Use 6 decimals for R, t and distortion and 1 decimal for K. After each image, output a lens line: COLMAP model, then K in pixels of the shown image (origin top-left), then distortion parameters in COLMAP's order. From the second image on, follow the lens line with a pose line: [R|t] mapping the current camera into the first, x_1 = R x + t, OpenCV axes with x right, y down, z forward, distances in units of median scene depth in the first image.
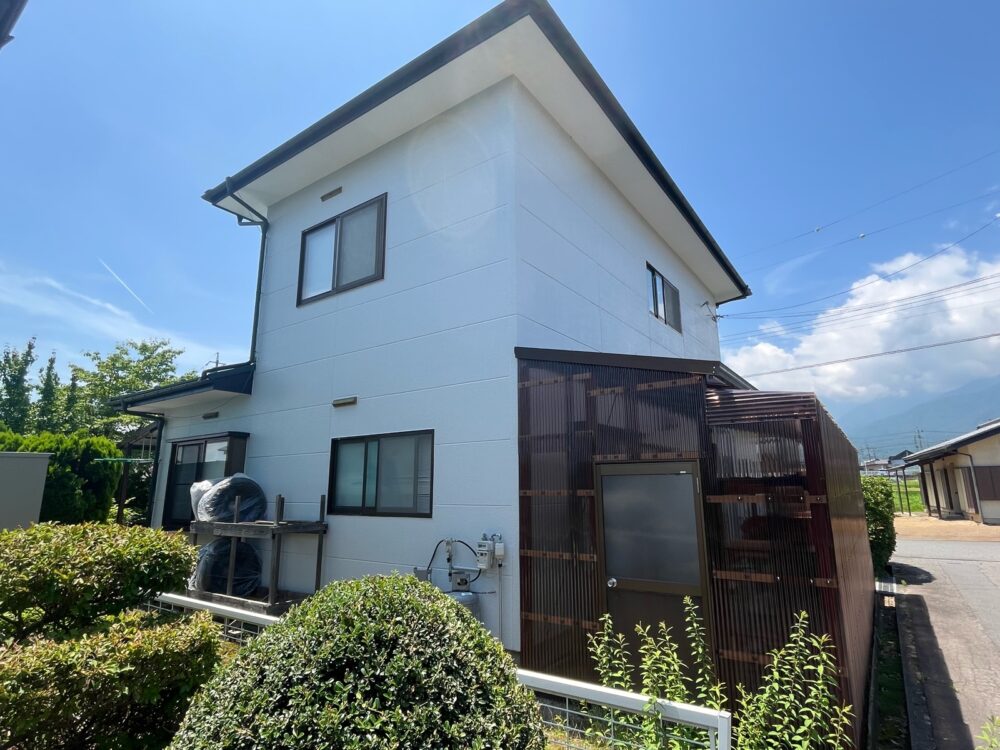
lens RADIAL K [[527.9, 0, 514.6], [0, 527.9, 377.9], [0, 0, 1]] dist [-0.003112, -0.000773]
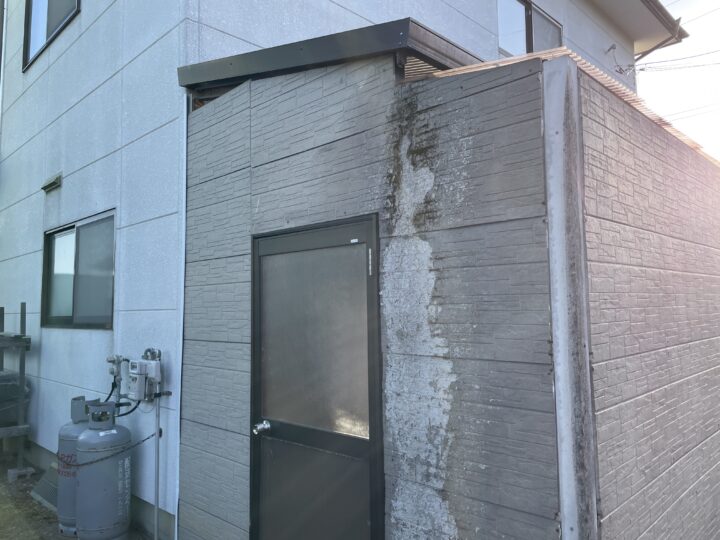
lens RADIAL K [[544.2, 0, 360.0], [0, 544.2, 270.0], [0, 0, 1]] dist [0.072263, -0.075369]
pose [[0.984709, -0.022592, -0.172734, 0.227040], [0.045426, 0.990550, 0.129409, 0.074282], [0.168178, -0.135277, 0.976430, 0.236418]]
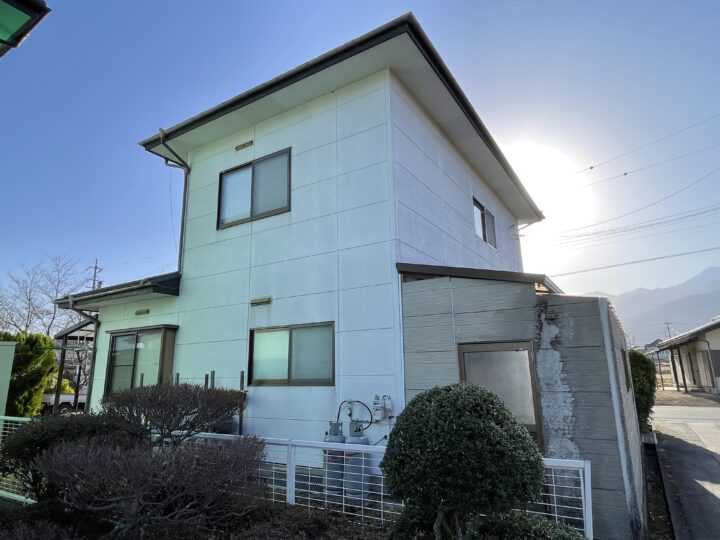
lens RADIAL K [[445.3, 0, 360.0], [0, 445.3, 270.0], [0, 0, 1]] dist [-0.002252, -0.000583]
pose [[0.998682, 0.001702, 0.051299, -0.109258], [-0.000429, 0.999692, -0.024807, -0.005647], [-0.051325, 0.024752, 0.998375, -0.127298]]
